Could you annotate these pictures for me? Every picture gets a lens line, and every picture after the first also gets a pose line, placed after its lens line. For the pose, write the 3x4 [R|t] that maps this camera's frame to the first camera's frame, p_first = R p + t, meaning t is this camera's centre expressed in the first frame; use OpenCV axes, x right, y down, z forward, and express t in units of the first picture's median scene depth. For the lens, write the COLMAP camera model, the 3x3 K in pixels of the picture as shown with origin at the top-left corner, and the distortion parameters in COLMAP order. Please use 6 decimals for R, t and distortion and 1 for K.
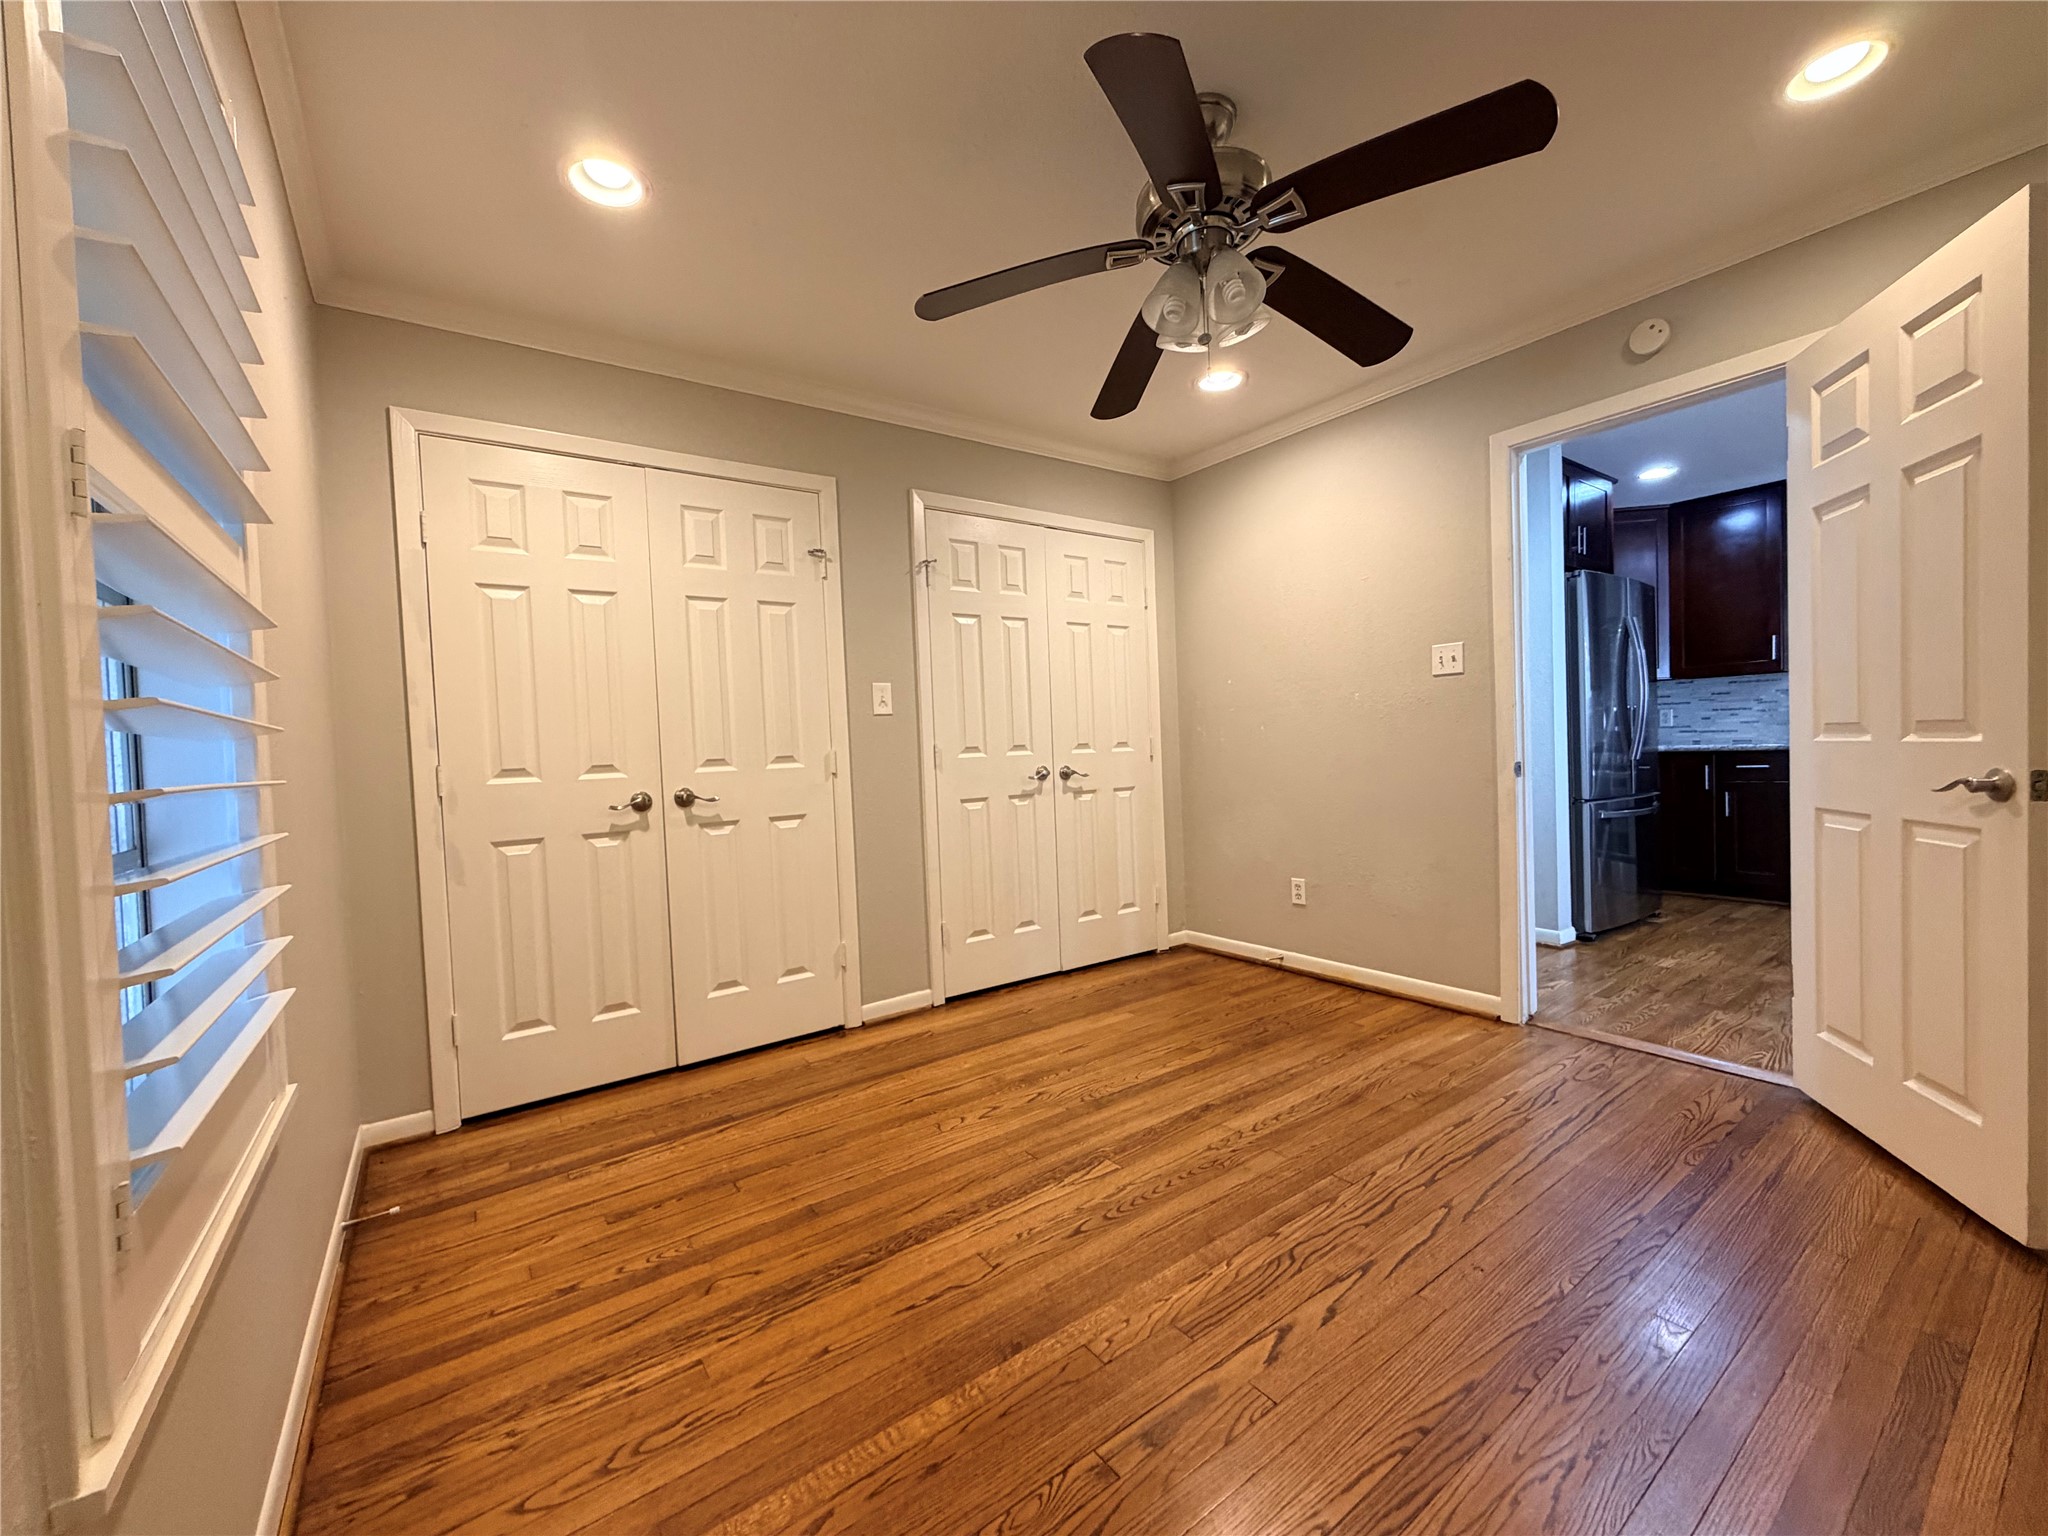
lens RADIAL K [[808.0, 0, 1023.1], [0, 808.0, 766.9], [0, 0, 1]] dist [-0.001730, 0.000239]
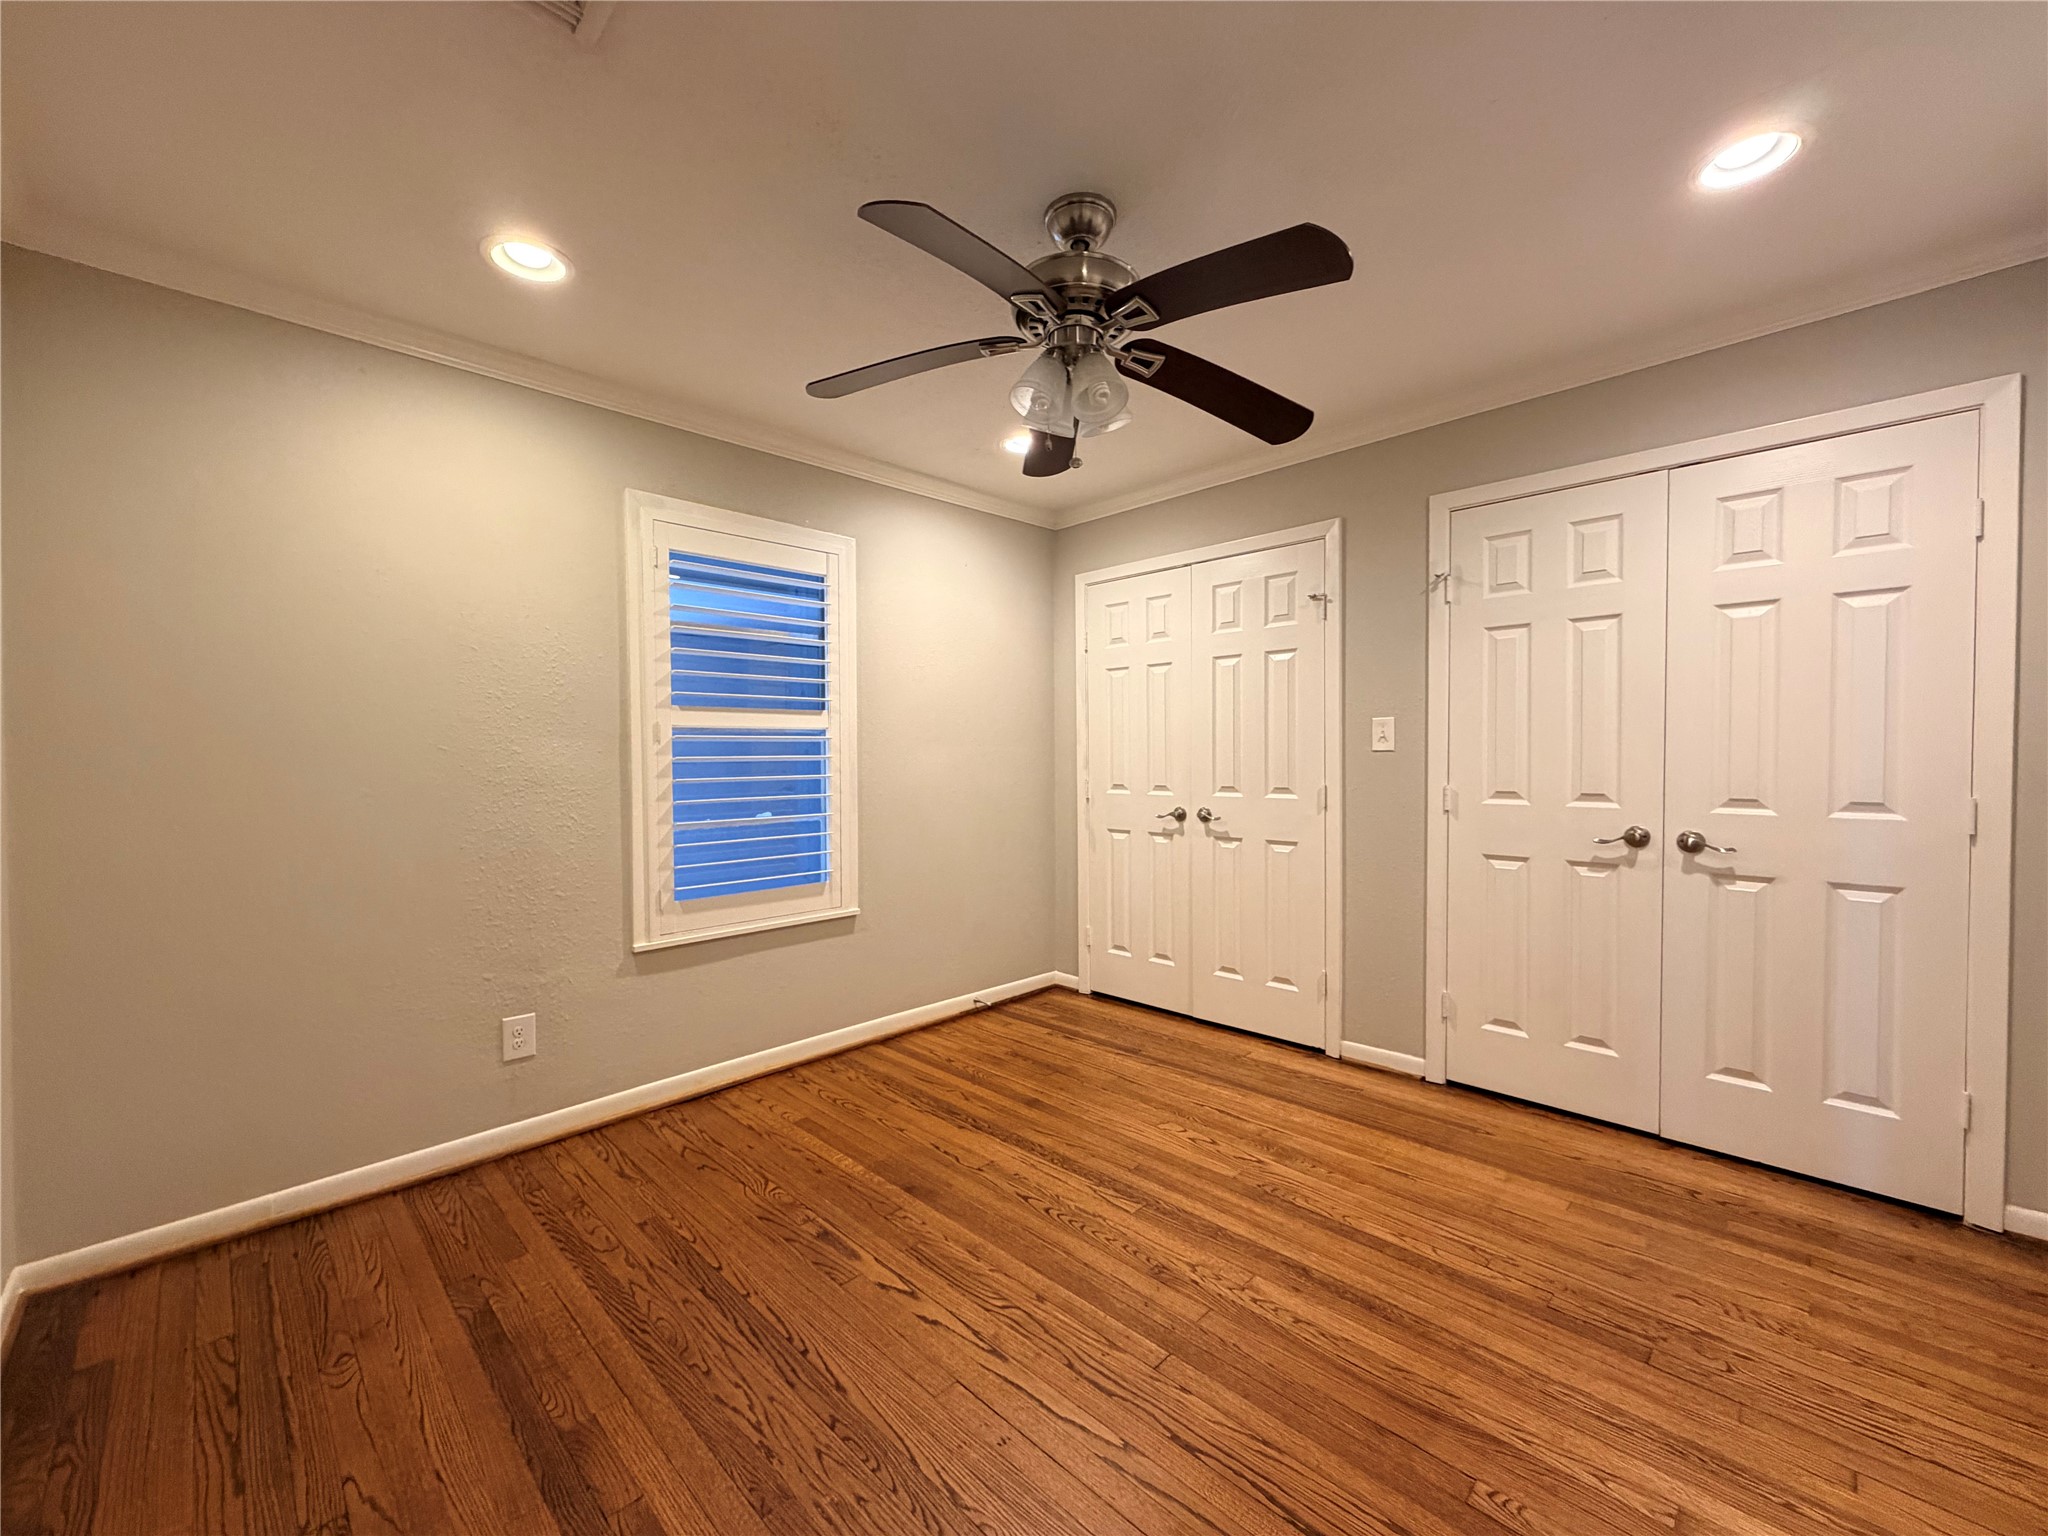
lens RADIAL K [[814.1, 0, 1027.2], [0, 814.1, 768.1], [0, 0, 1]] dist [-0.000061, 0.000180]
pose [[0.179026, 0.057780, -0.982146, 0.824981], [-0.025221, 0.998215, 0.054128, -0.102107], [0.983521, 0.015080, 0.180164, 0.497481]]
